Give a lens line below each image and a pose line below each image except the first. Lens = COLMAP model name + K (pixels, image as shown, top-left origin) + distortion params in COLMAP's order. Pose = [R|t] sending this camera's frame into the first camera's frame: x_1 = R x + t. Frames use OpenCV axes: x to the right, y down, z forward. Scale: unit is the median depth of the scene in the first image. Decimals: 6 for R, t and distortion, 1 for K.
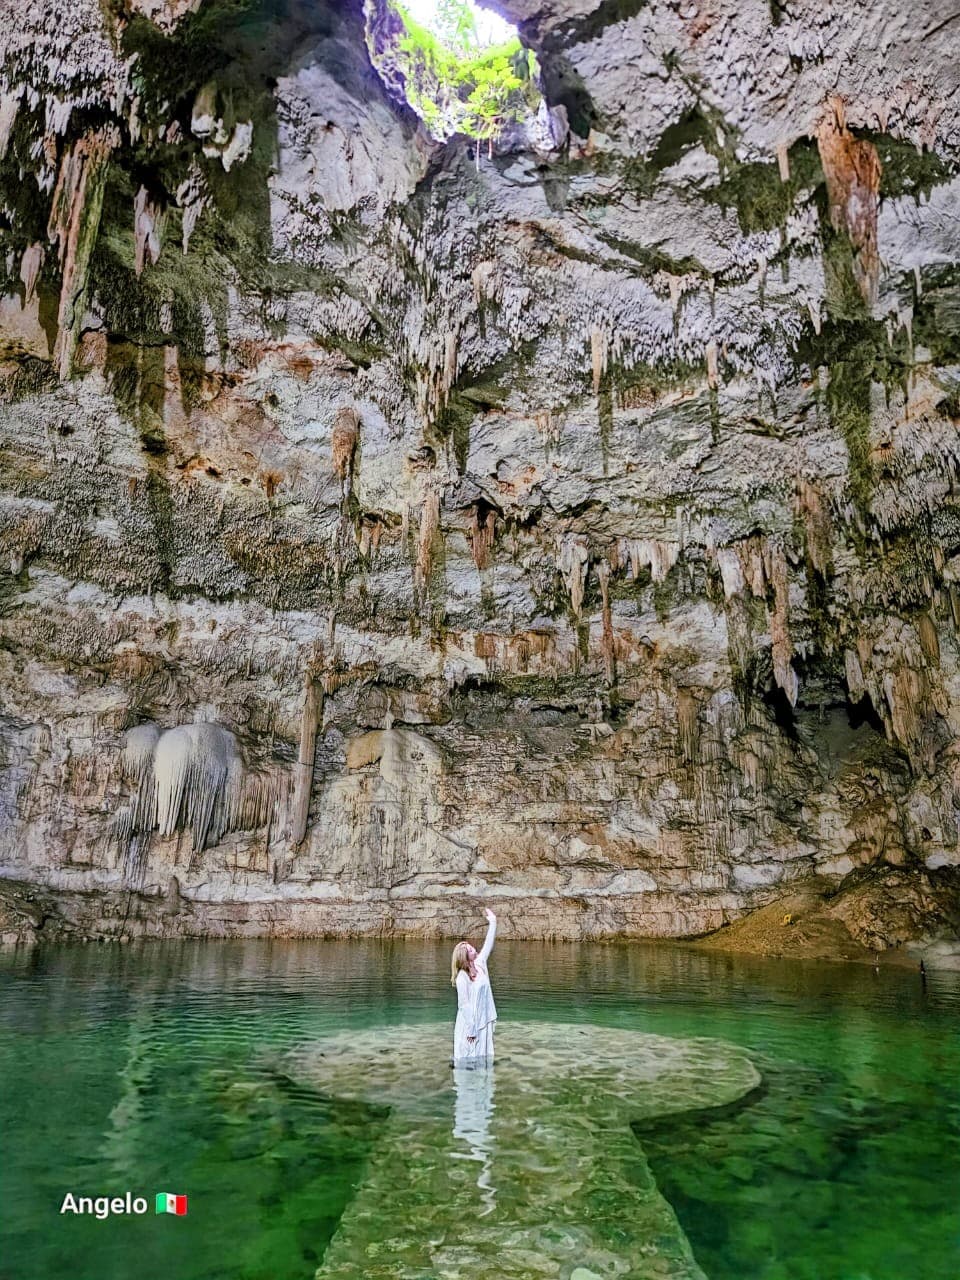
lens RADIAL K [[830.5, 0, 458.2], [0, 830.5, 638.2], [0, 0, 1]] dist [0.053923, -0.042084]
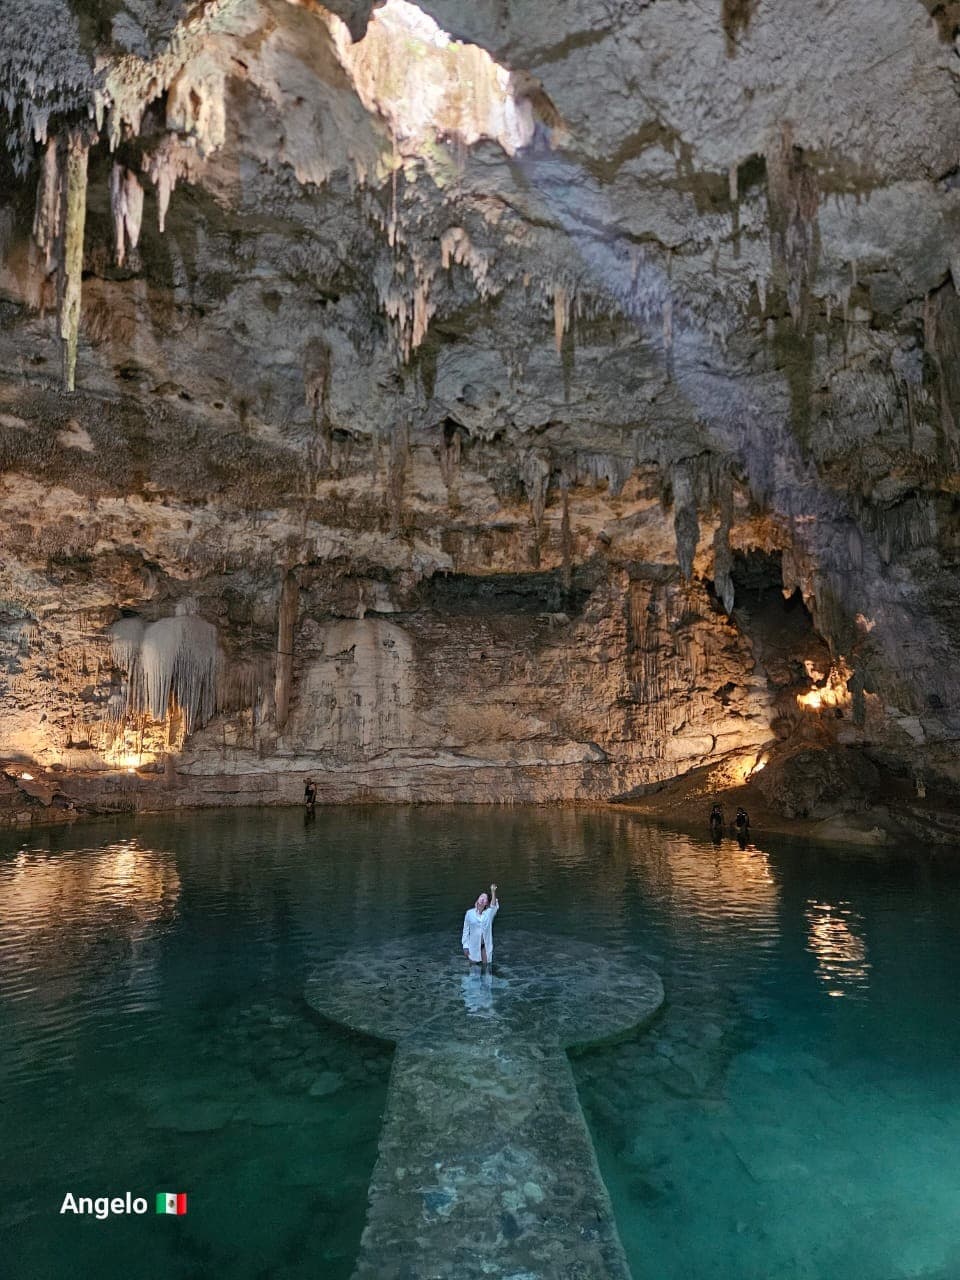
lens RADIAL K [[830.5, 0, 458.2], [0, 830.5, 638.2], [0, 0, 1]] dist [0.053923, -0.042084]
pose [[0.998905, -0.013979, 0.044640, -0.011717], [0.004820, 0.979983, 0.199025, -0.124701], [-0.046528, -0.198592, 0.978977, -0.087665]]
